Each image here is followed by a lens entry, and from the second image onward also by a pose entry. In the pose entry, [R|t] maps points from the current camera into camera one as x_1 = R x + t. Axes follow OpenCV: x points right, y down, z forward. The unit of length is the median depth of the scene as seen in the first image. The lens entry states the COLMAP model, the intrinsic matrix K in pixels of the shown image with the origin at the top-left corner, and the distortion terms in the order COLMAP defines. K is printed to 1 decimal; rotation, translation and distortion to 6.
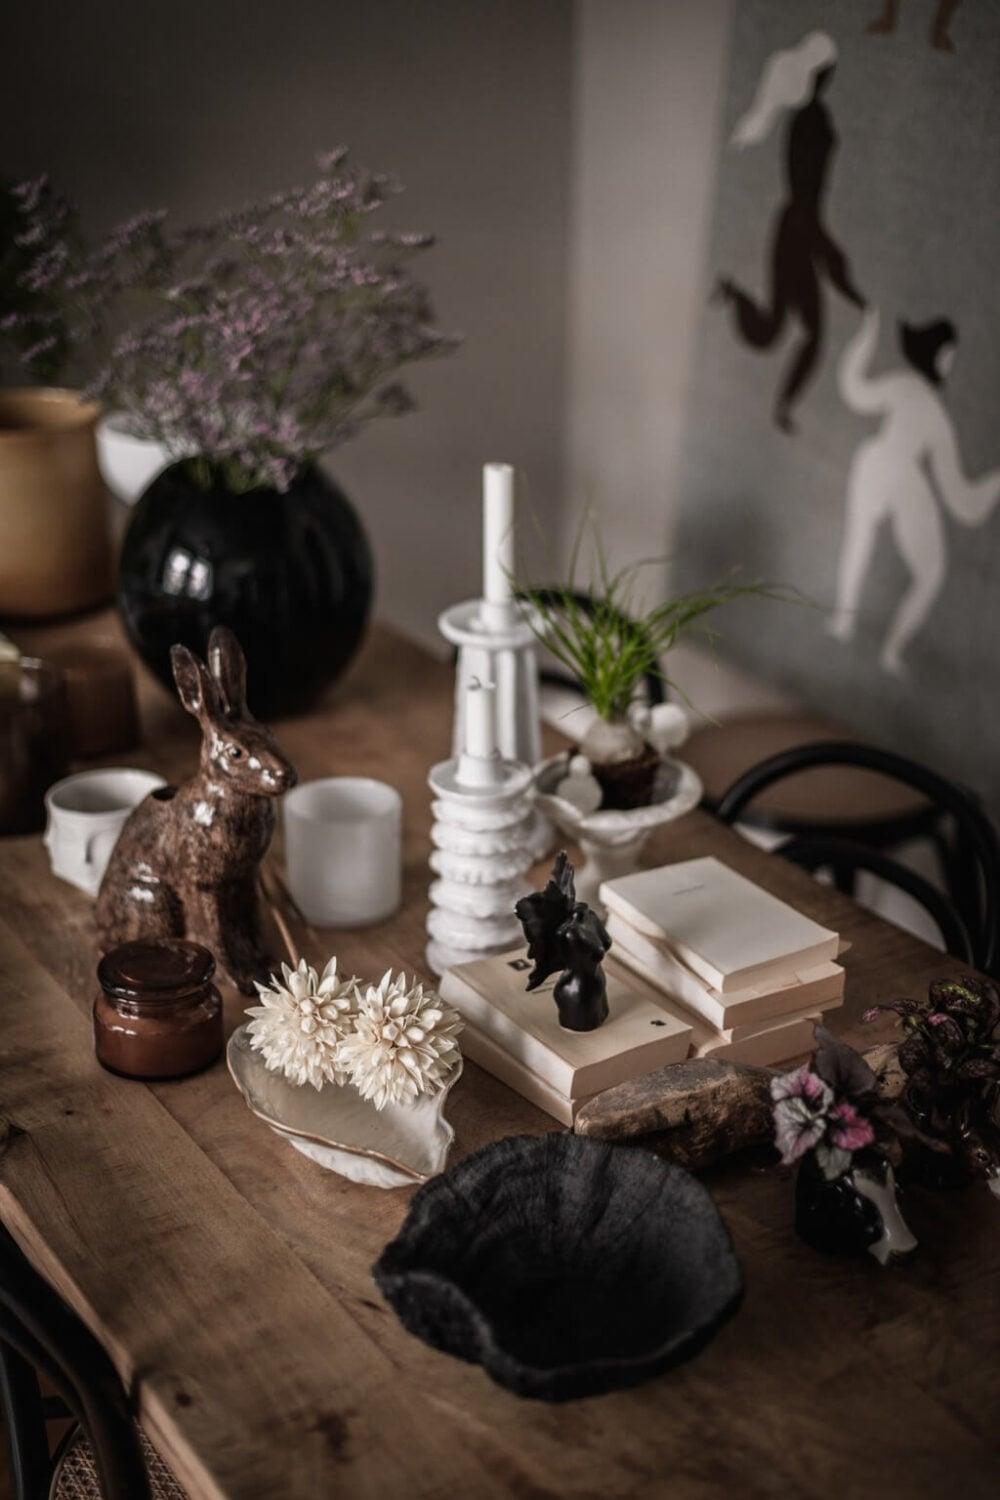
lens RADIAL K [[2204.4, 0, 500.0], [0, 2204.4, 750.0], [0, 0, 1]] dist [-0.009881, 0.014564]
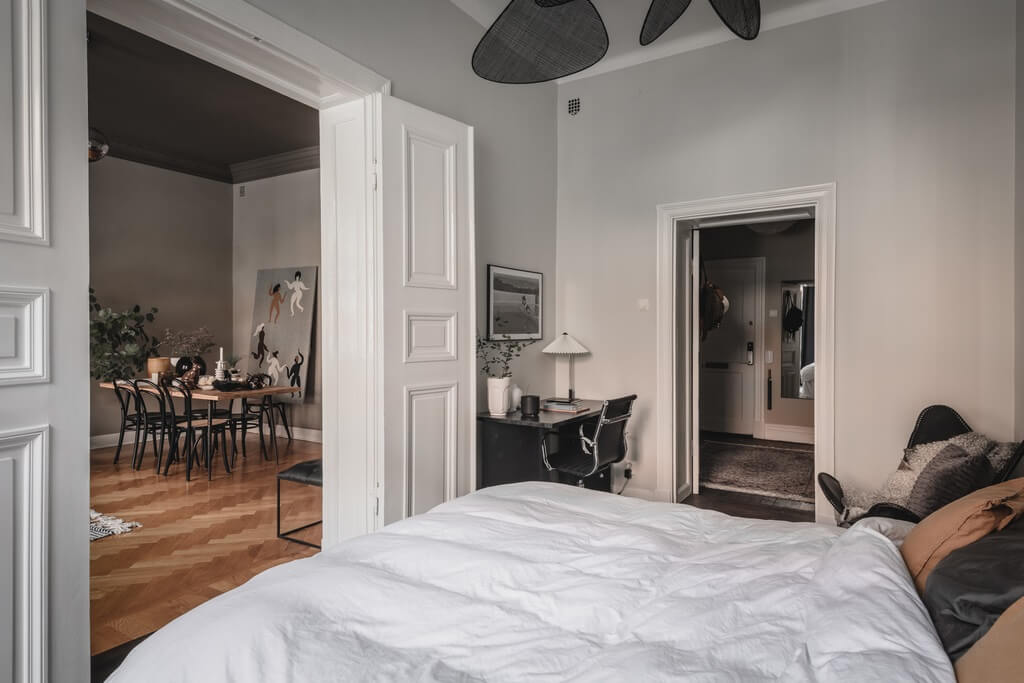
lens RADIAL K [[581.6, 0, 513.0], [0, 581.6, 331.3], [0, 0, 1]] dist [0.036796, -0.002516]
pose [[0.896801, 0.006032, 0.442393, 0.005973], [0.167632, 0.920725, -0.352370, 0.881907], [-0.409448, 0.390165, 0.824696, -1.687527]]
